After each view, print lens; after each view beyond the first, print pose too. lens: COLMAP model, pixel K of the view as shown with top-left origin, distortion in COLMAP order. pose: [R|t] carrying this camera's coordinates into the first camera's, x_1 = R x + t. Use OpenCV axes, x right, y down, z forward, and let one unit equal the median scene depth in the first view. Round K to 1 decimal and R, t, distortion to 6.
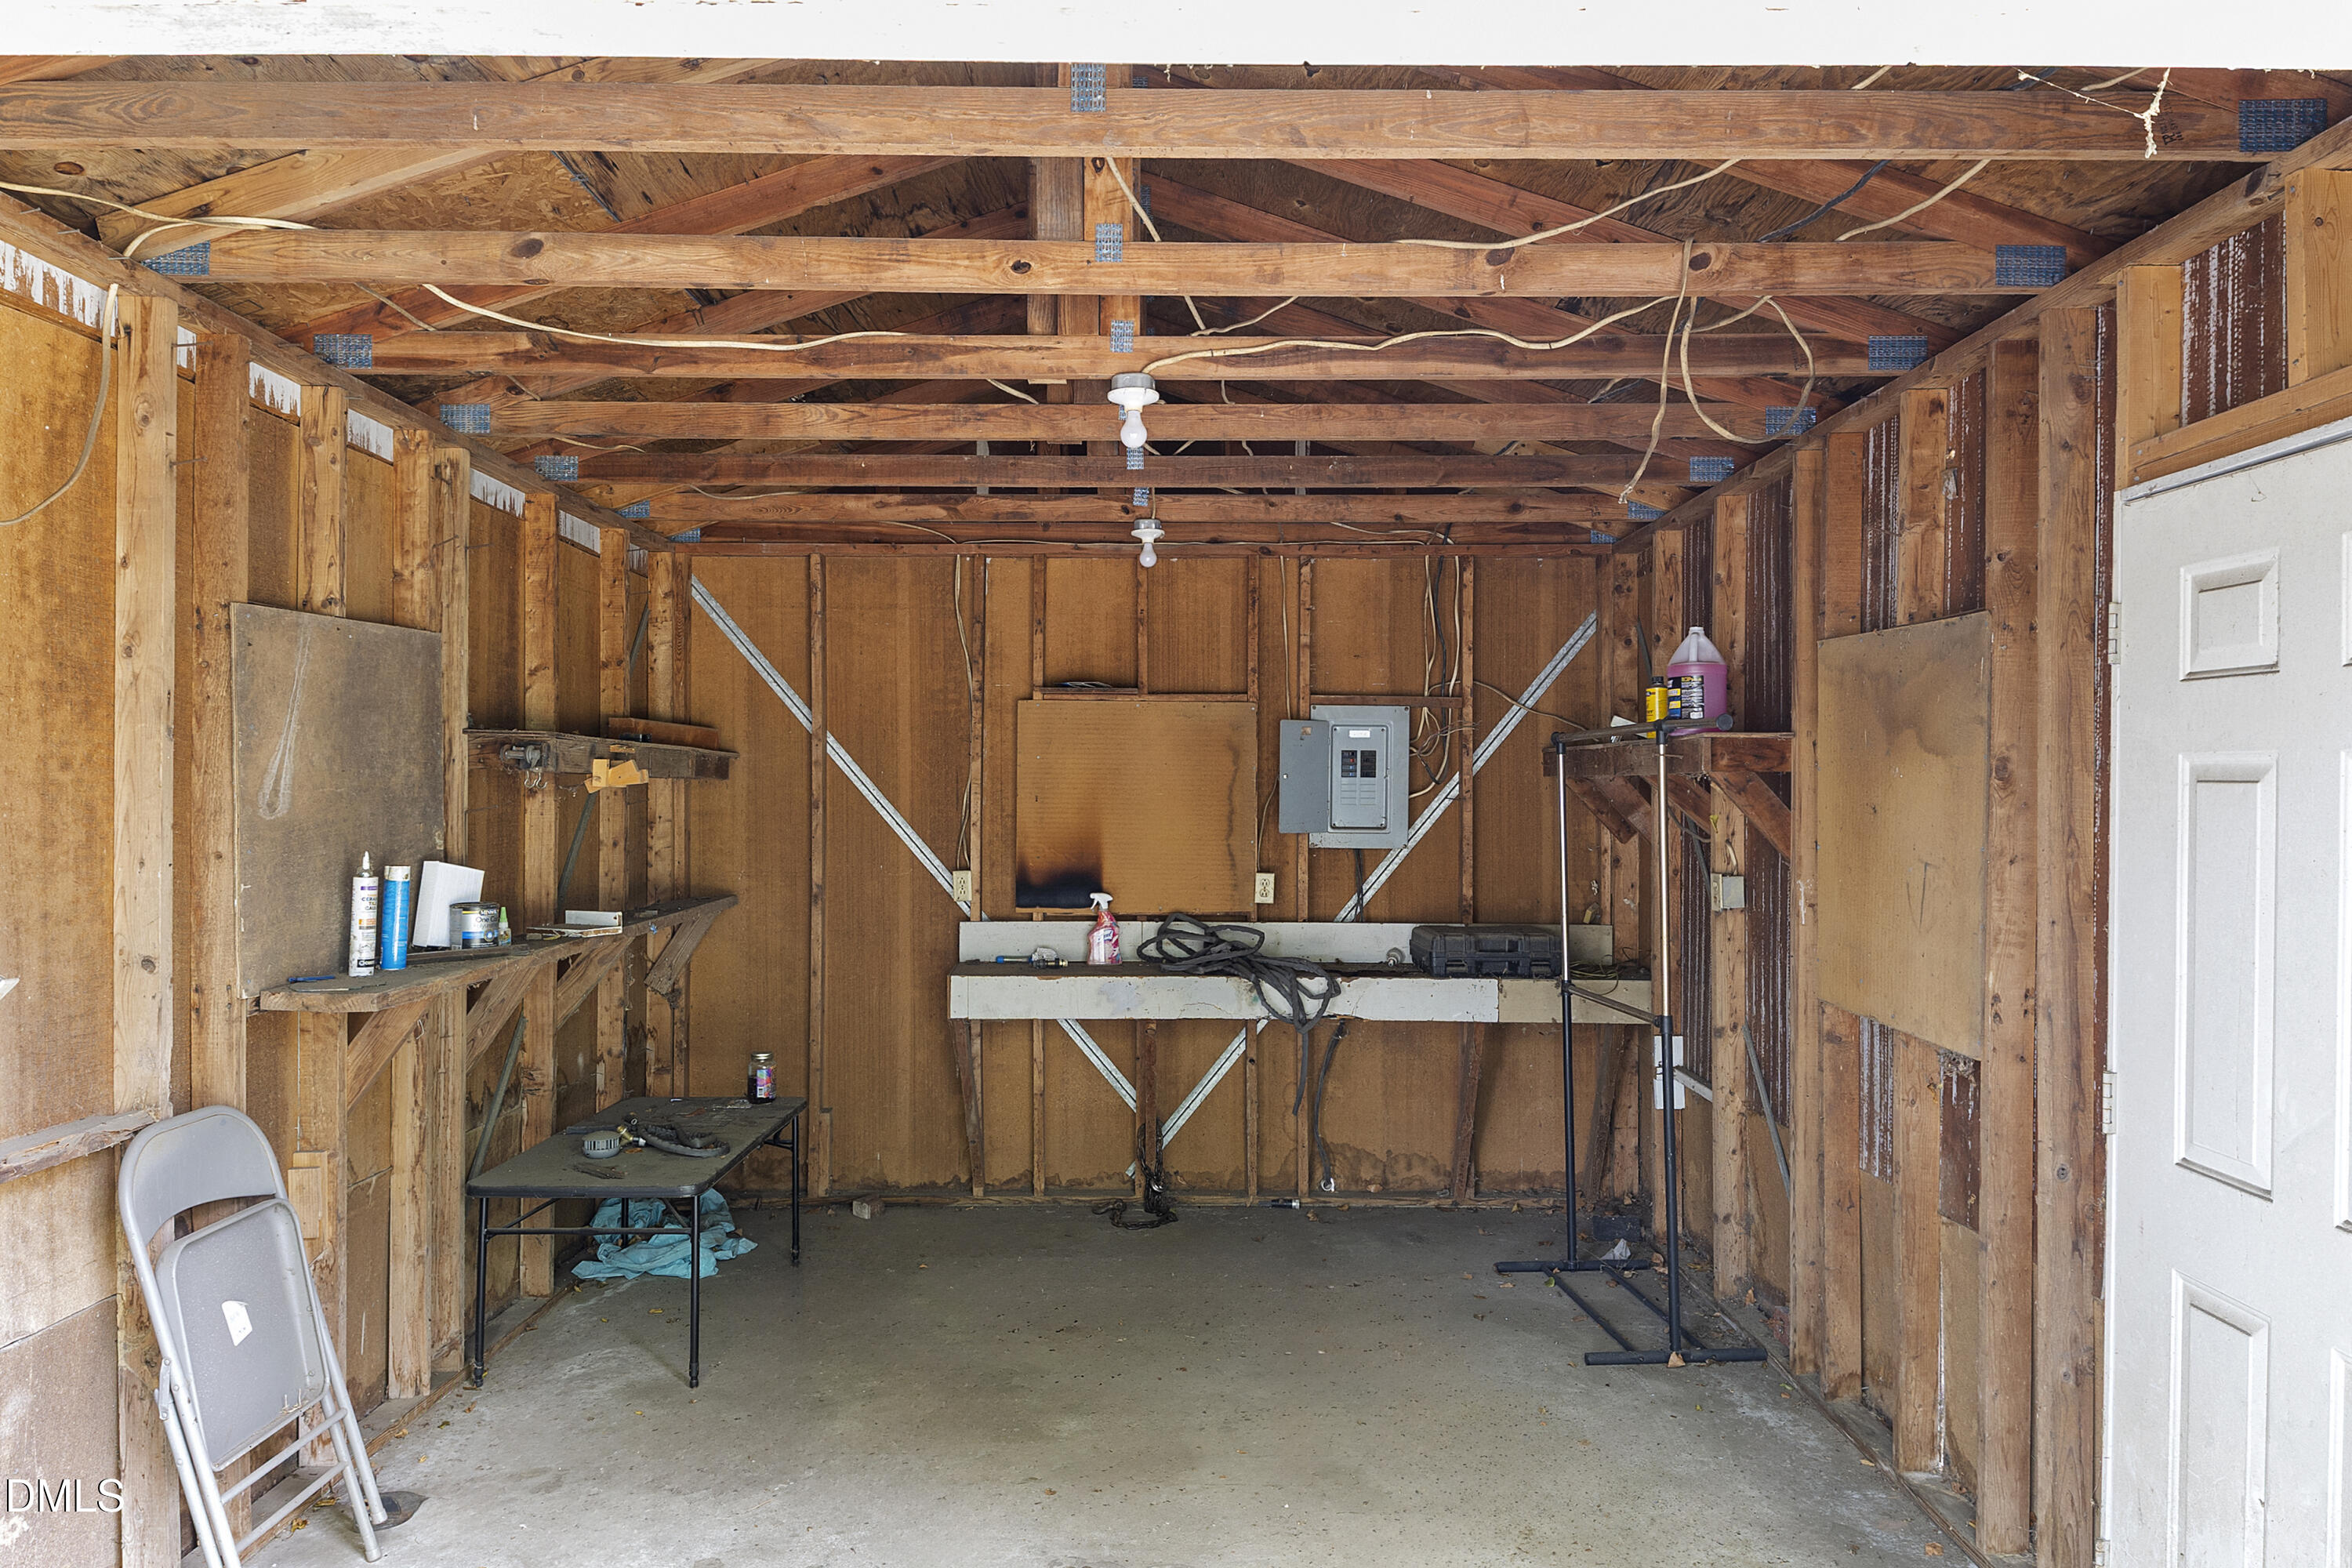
lens RADIAL K [[1569.9, 0, 1179.8], [0, 1569.9, 773.5], [0, 0, 1]] dist [0.077435, -0.144881]
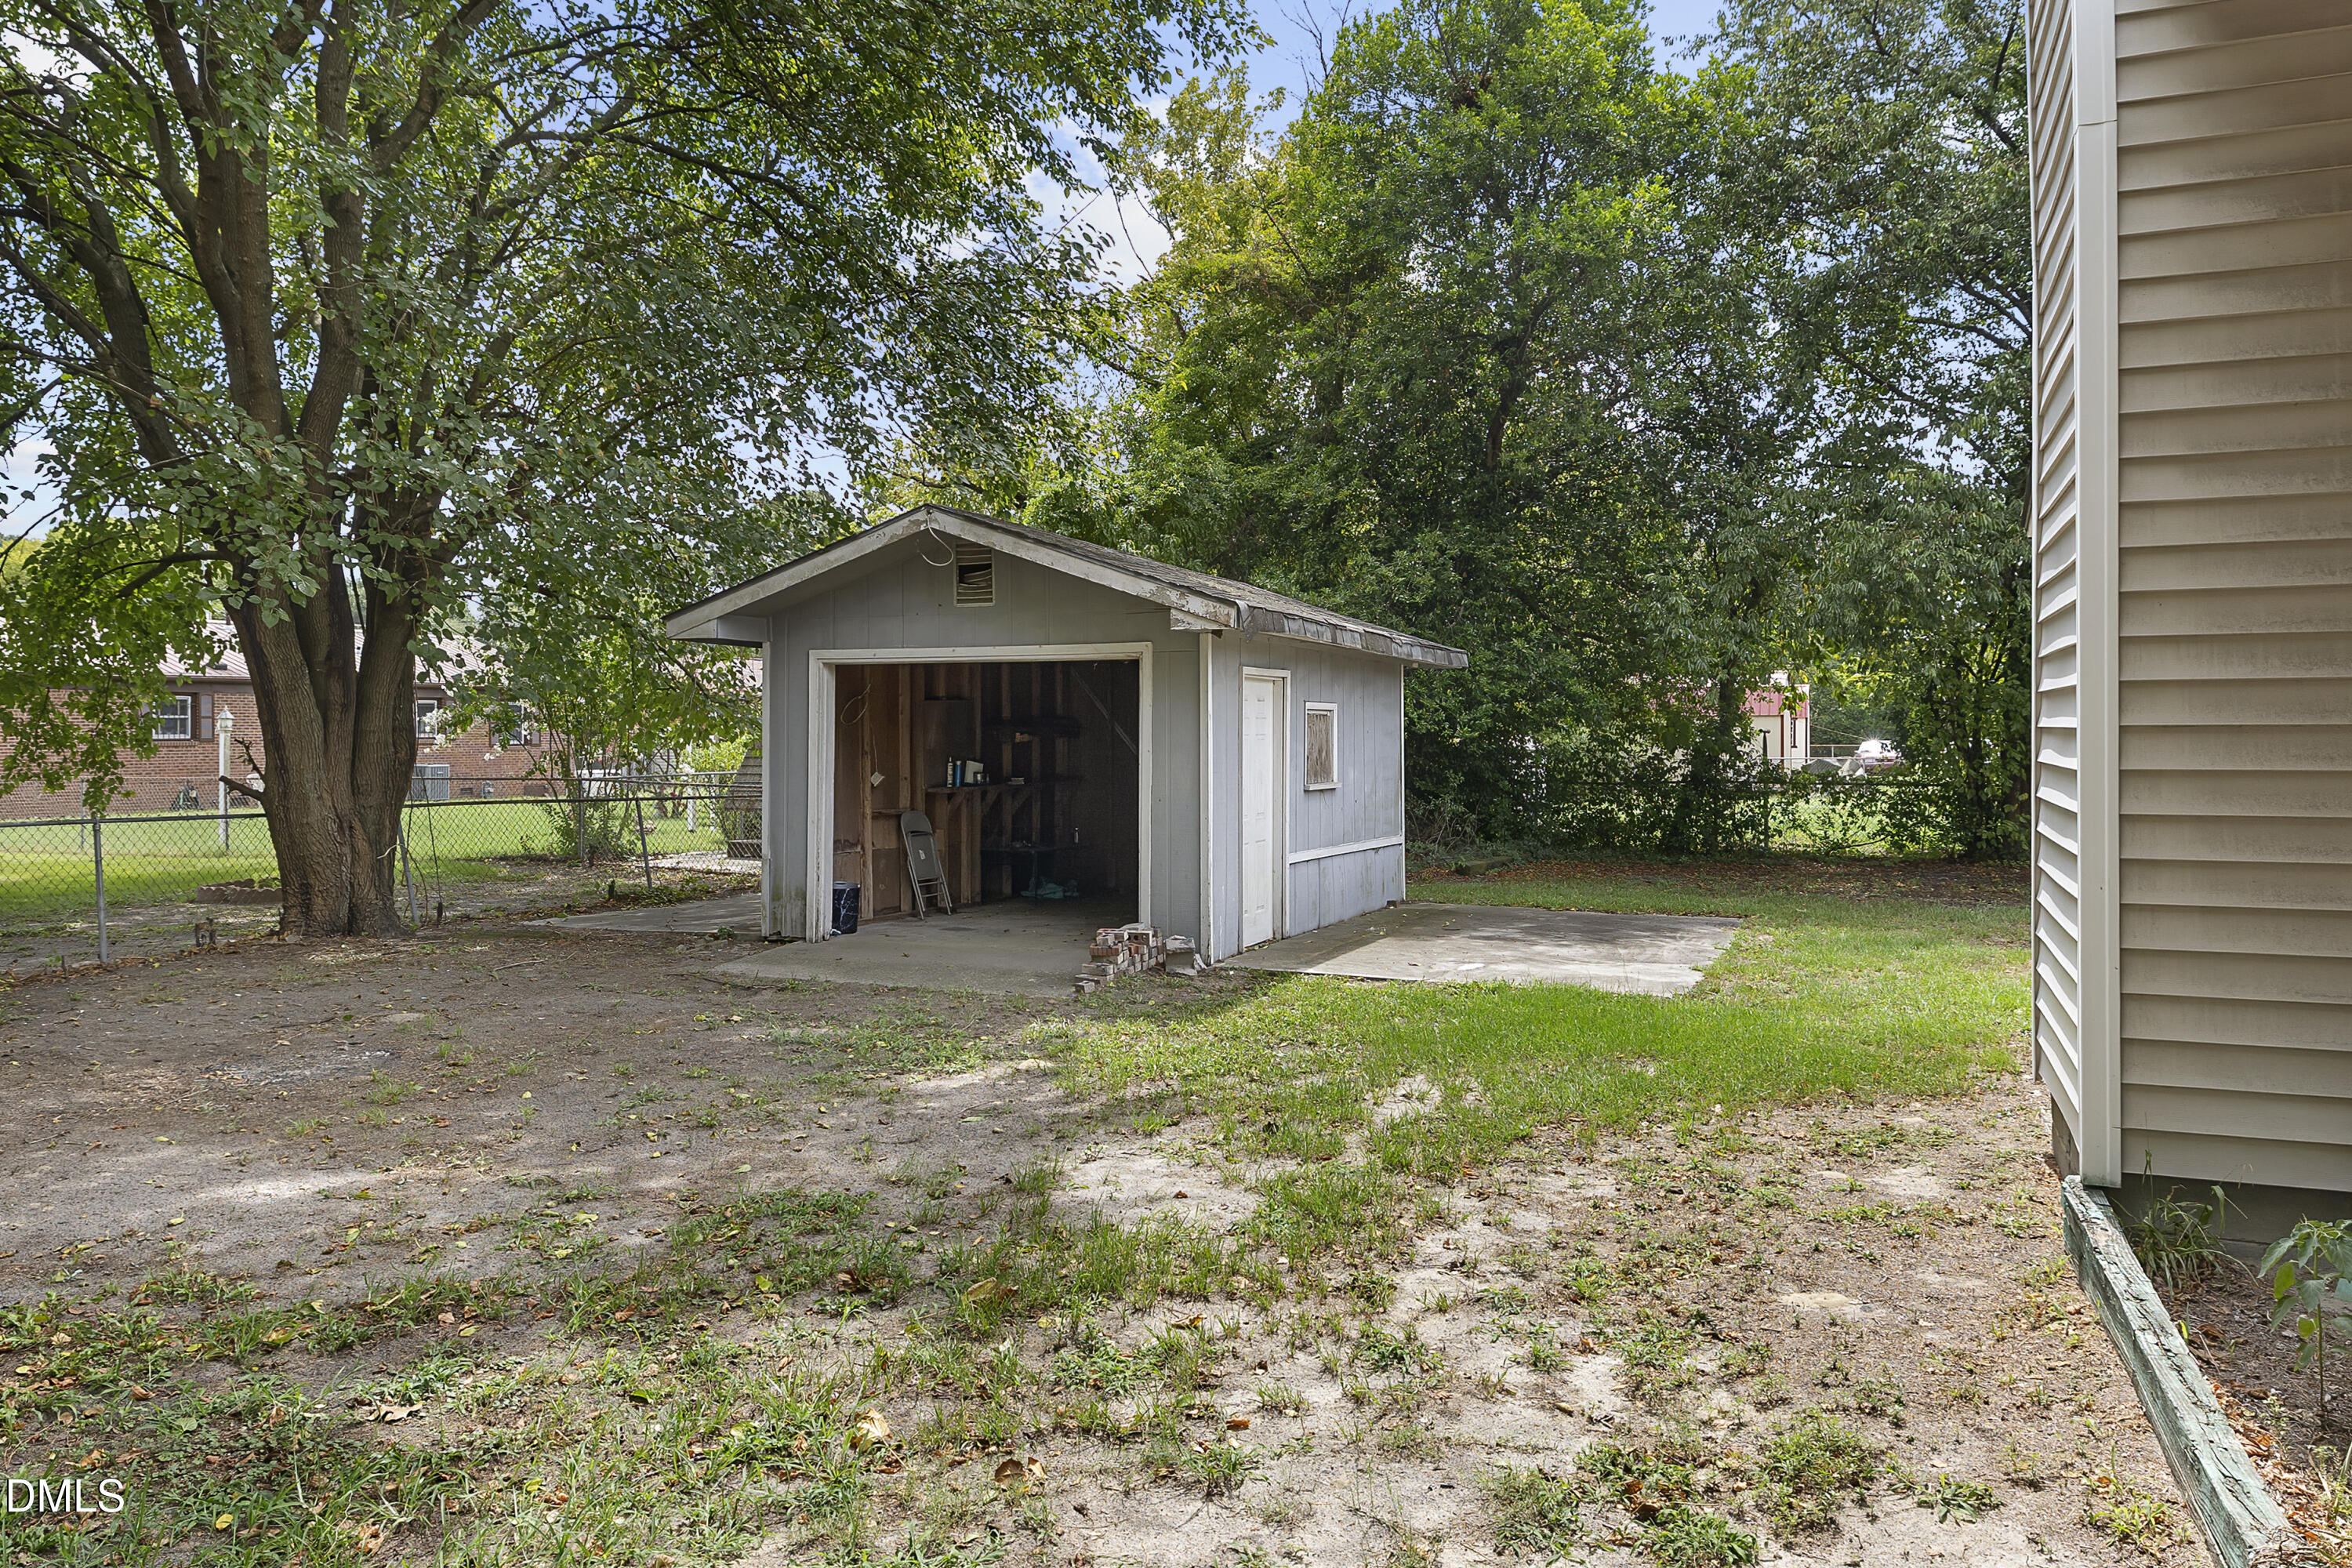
lens RADIAL K [[1569.9, 0, 1179.8], [0, 1569.9, 773.5], [0, 0, 1]] dist [0.077435, -0.144881]
pose [[0.936563, 0.007480, -0.350418, 0.992003], [-0.001806, 0.999862, 0.016514, 0.019044], [0.350493, -0.014833, 0.936448, -1.761043]]
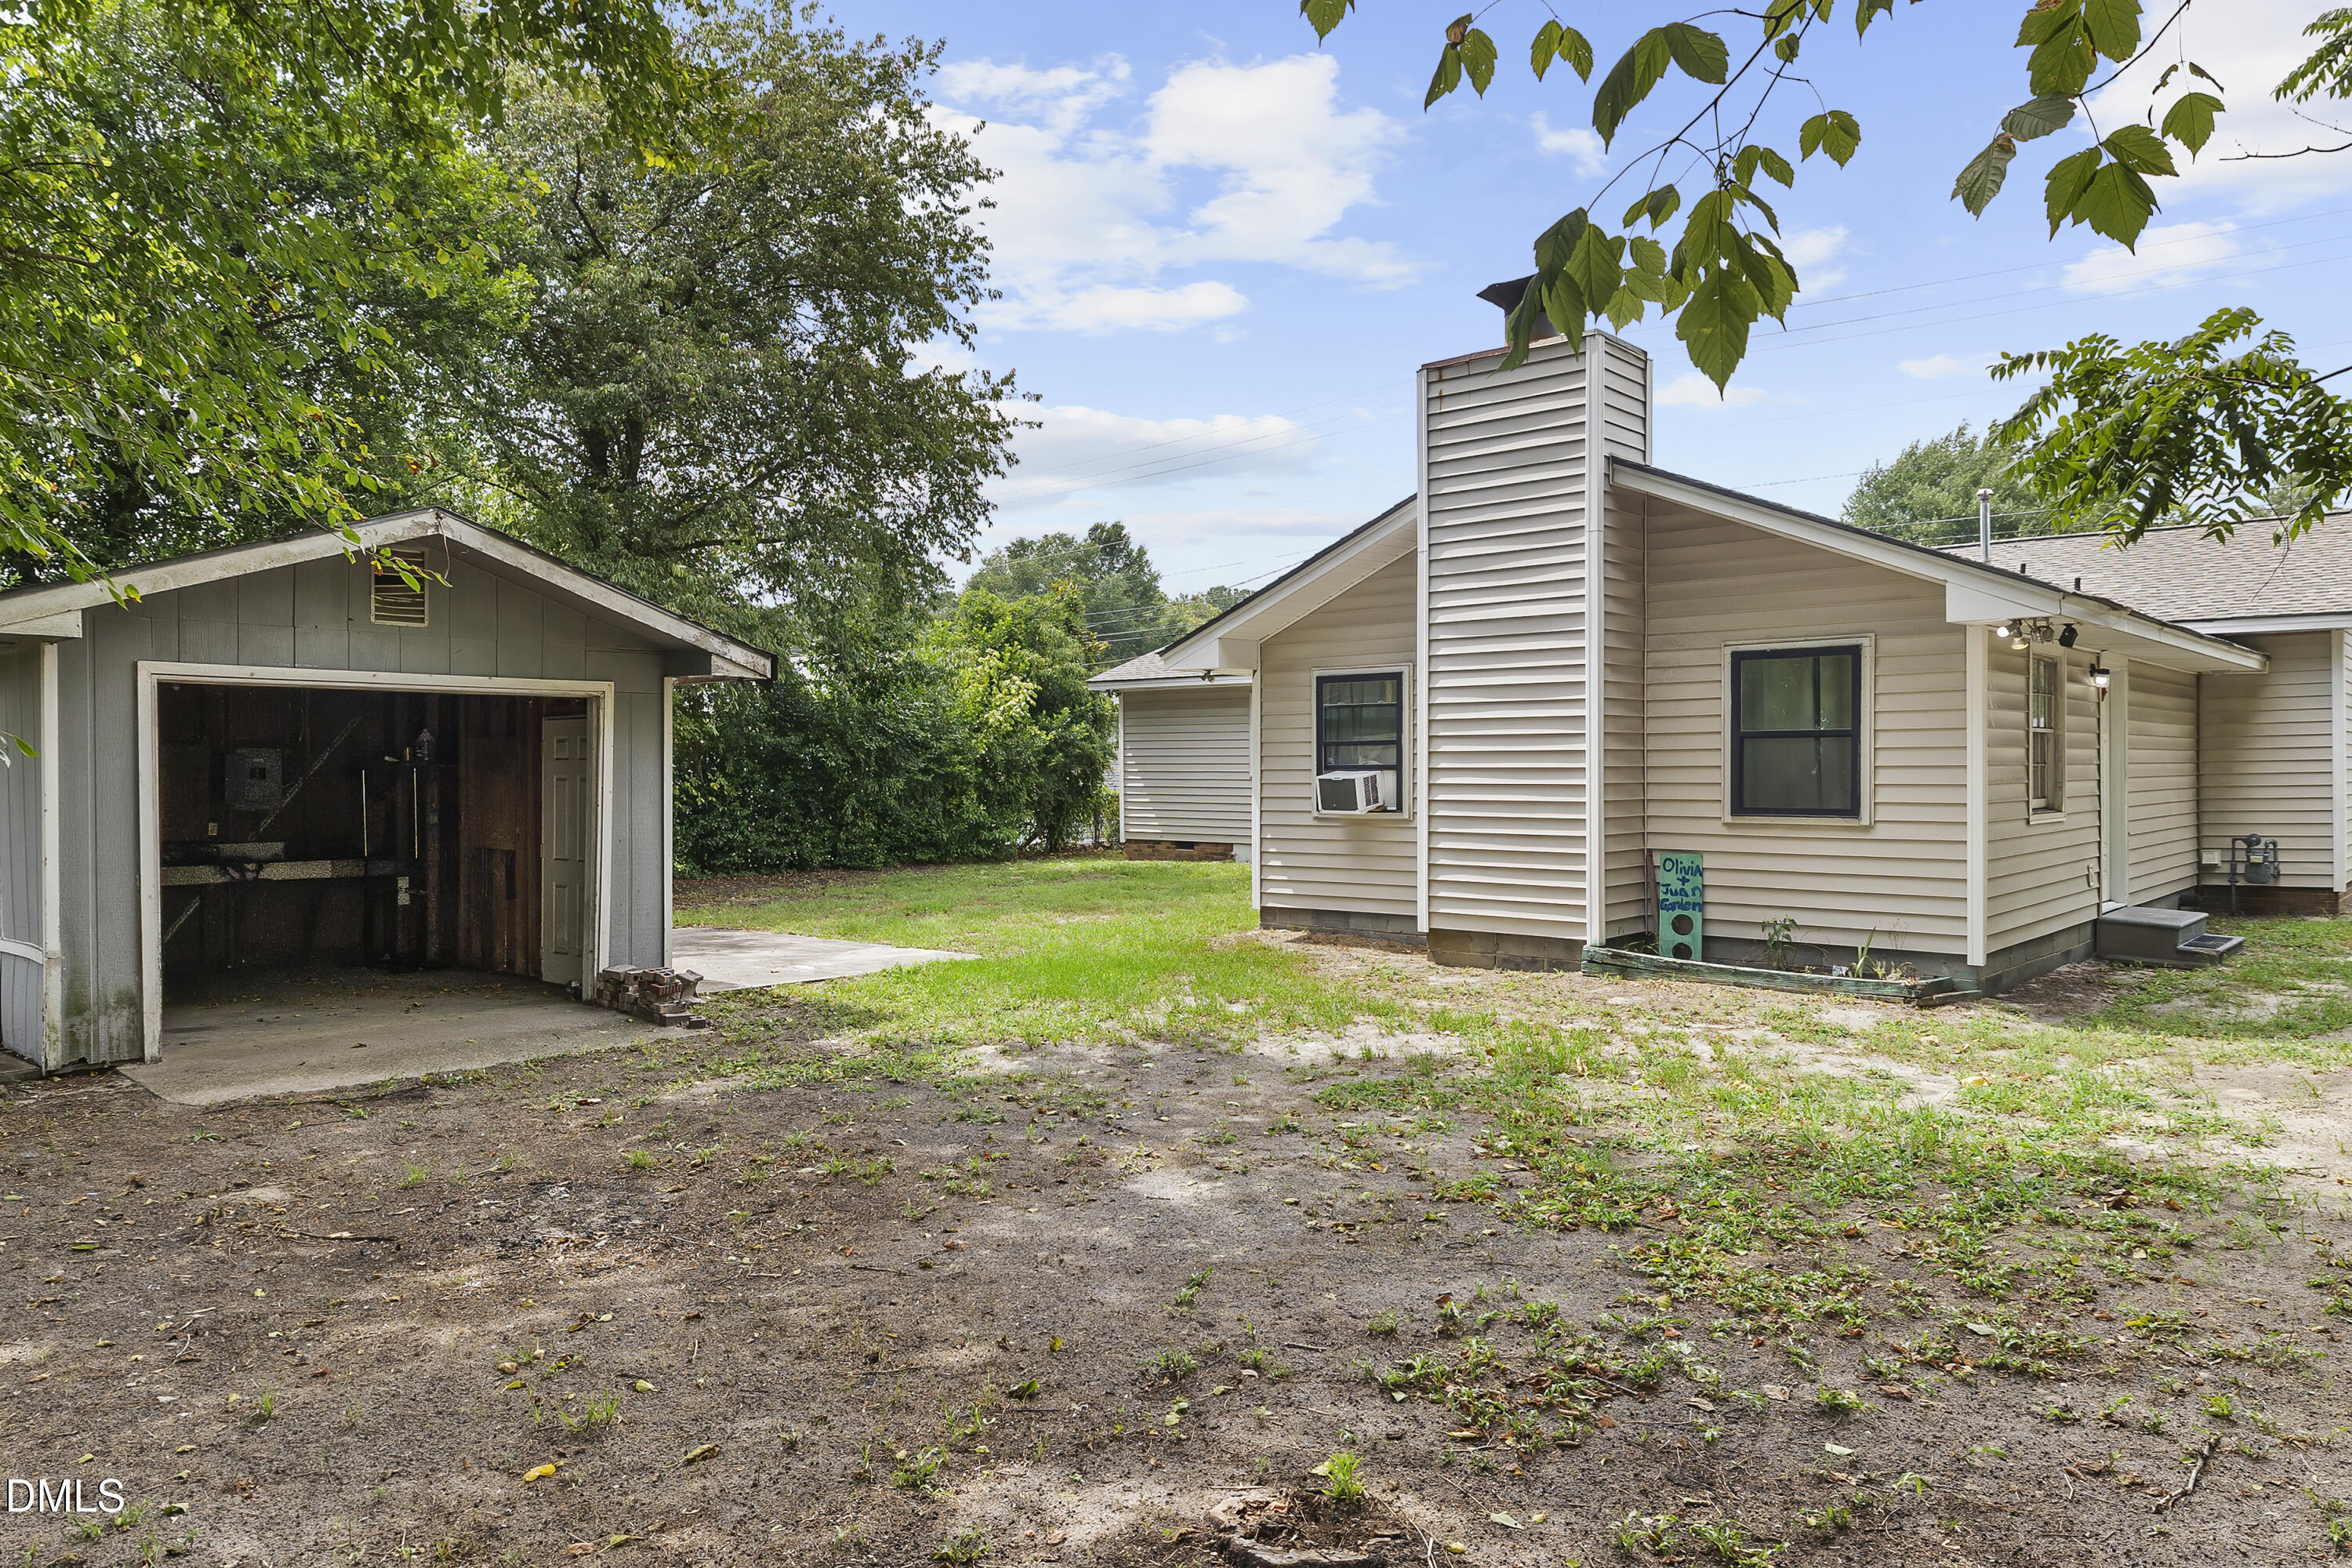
lens RADIAL K [[1569.9, 0, 1179.8], [0, 1569.9, 773.5], [0, 0, 1]] dist [0.077435, -0.144881]
pose [[0.658962, -0.002370, 0.752173, -0.837973], [0.006929, 0.999972, -0.002920, 0.010639], [-0.752145, 0.007136, 0.658959, -1.738581]]
